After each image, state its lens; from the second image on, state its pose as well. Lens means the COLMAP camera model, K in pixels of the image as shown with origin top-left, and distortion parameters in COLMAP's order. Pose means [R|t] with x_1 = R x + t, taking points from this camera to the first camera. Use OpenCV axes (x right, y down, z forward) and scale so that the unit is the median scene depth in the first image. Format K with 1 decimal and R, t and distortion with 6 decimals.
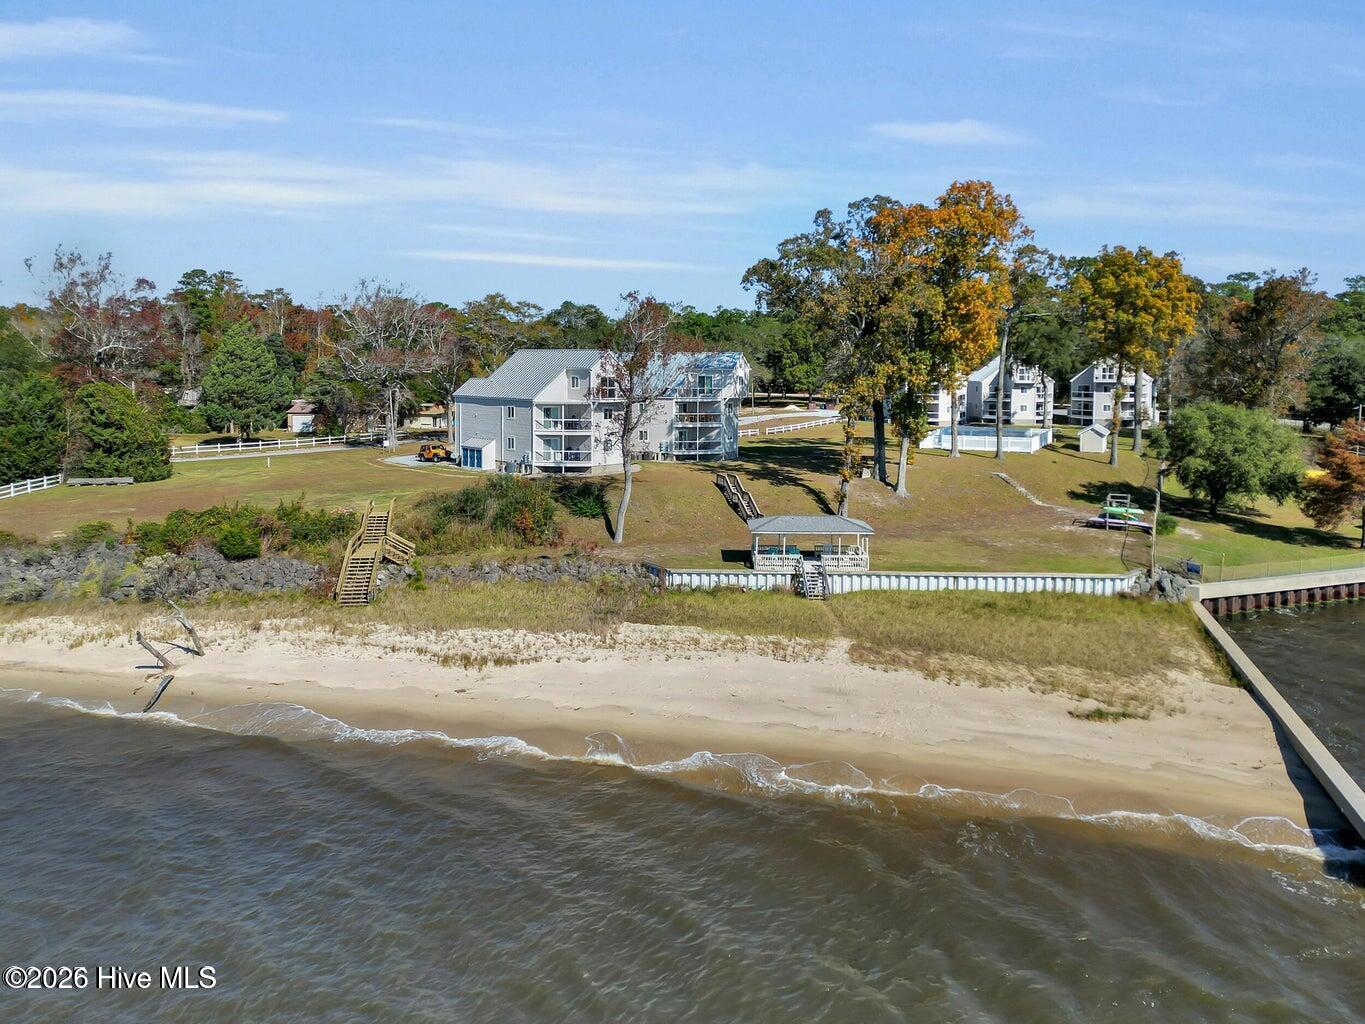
lens RADIAL K [[948.5, 0, 689.7], [0, 948.5, 508.6], [0, 0, 1]] dist [0.044558, -0.001573]
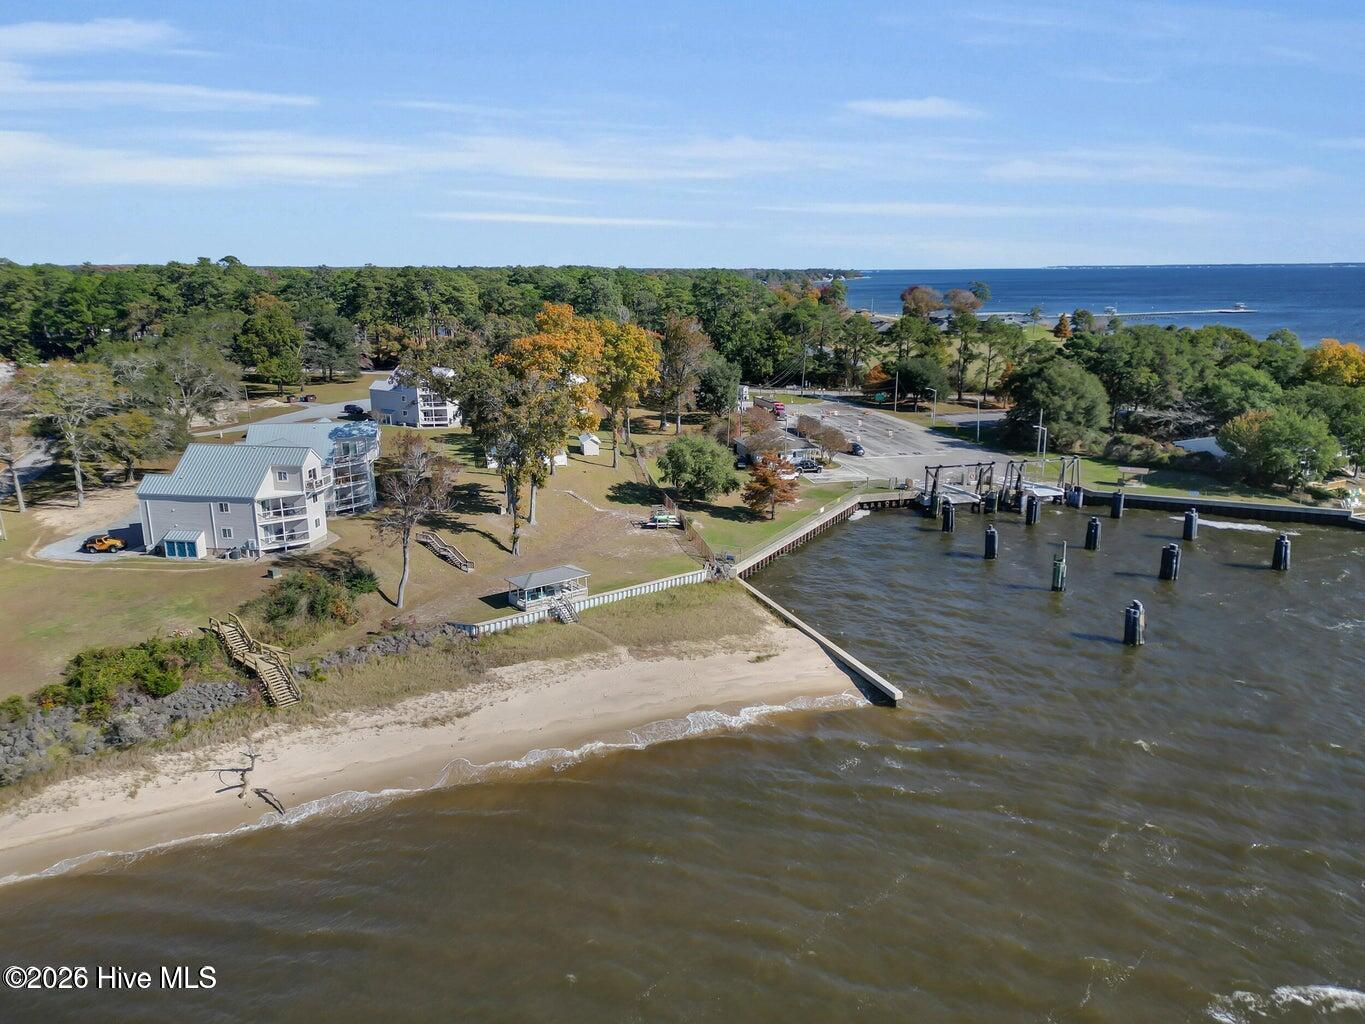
lens RADIAL K [[948.5, 0, 689.7], [0, 948.5, 508.6], [0, 0, 1]] dist [0.044558, -0.001573]
pose [[0.777625, -0.154331, 0.609492, -0.482180], [0.092589, 0.986946, 0.131776, -0.211392], [-0.621873, -0.046040, 0.781763, -0.287771]]
